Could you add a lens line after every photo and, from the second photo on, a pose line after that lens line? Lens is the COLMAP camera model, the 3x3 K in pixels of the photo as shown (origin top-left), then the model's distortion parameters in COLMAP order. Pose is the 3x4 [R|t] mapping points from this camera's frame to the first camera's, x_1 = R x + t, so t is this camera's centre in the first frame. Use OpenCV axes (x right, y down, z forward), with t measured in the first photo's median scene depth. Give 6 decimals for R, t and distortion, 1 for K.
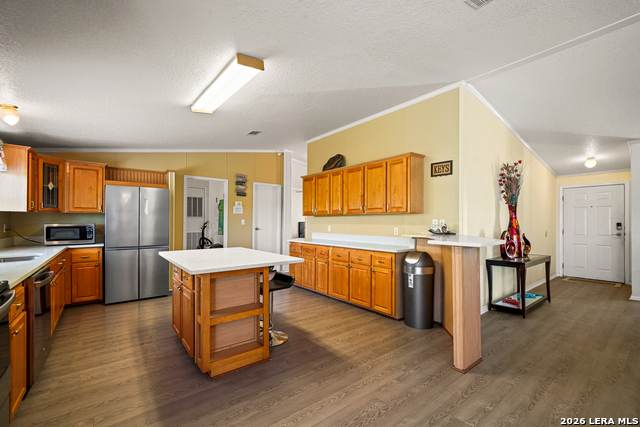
lens RADIAL K [[274.5, 0, 316.6], [0, 274.5, 222.5], [0, 0, 1]] dist [0.000602, 0.000160]
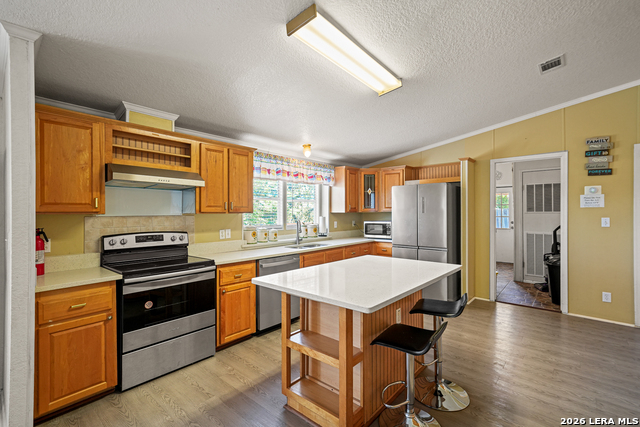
lens RADIAL K [[287.9, 0, 316.5], [0, 287.9, 212.5], [0, 0, 1]] dist [0.005802, 0.000275]
pose [[0.188253, -0.003075, -0.982116, 0.276960], [0.001101, 0.999995, -0.002920, -0.028430], [0.982120, -0.000531, 0.188255, 0.457693]]
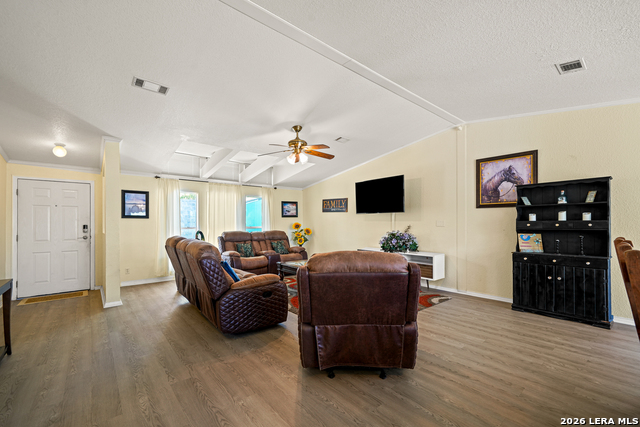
lens RADIAL K [[270.5, 0, 319.2], [0, 270.5, 221.2], [0, 0, 1]] dist [0.001551, 0.000291]
pose [[-0.038591, 0.007006, 0.999231, 0.209330], [0.006369, 0.999957, -0.006765, -0.000358], [-0.999235, 0.006103, -0.038634, 0.323437]]
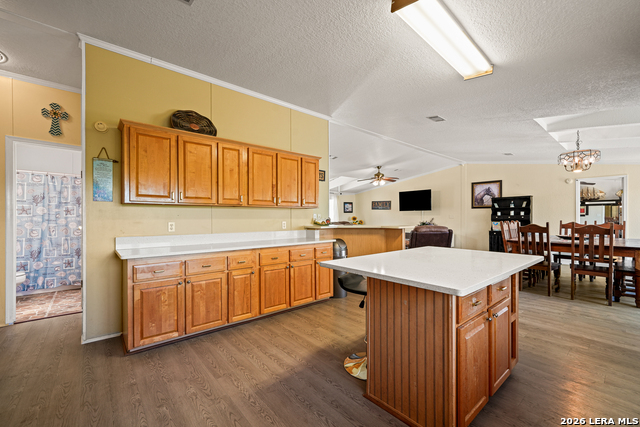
lens RADIAL K [[268.8, 0, 318.4], [0, 268.8, 215.4], [0, 0, 1]] dist [0.000864, 0.000189]
pose [[-0.042426, 0.006624, 0.999078, -0.681843], [0.004791, 0.999968, -0.006427, 0.002978], [-0.999088, 0.004514, -0.042456, 0.876844]]
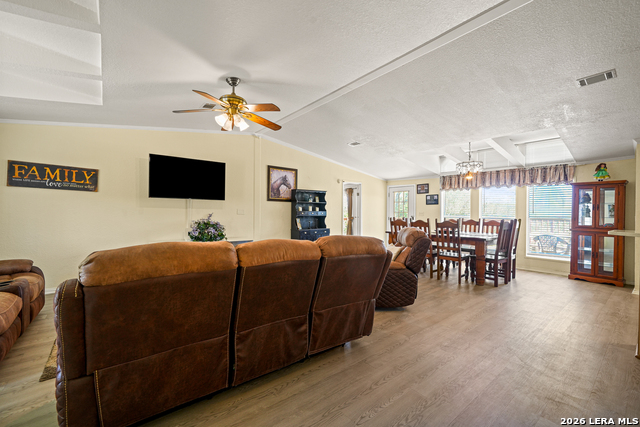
lens RADIAL K [[268.8, 0, 318.4], [0, 268.8, 215.4], [0, 0, 1]] dist [0.000864, 0.000189]
pose [[-0.999926, -0.010085, -0.006740, 0.982623], [-0.010164, 0.999879, 0.011812, 0.002554], [0.006620, 0.011880, -0.999908, 1.096967]]
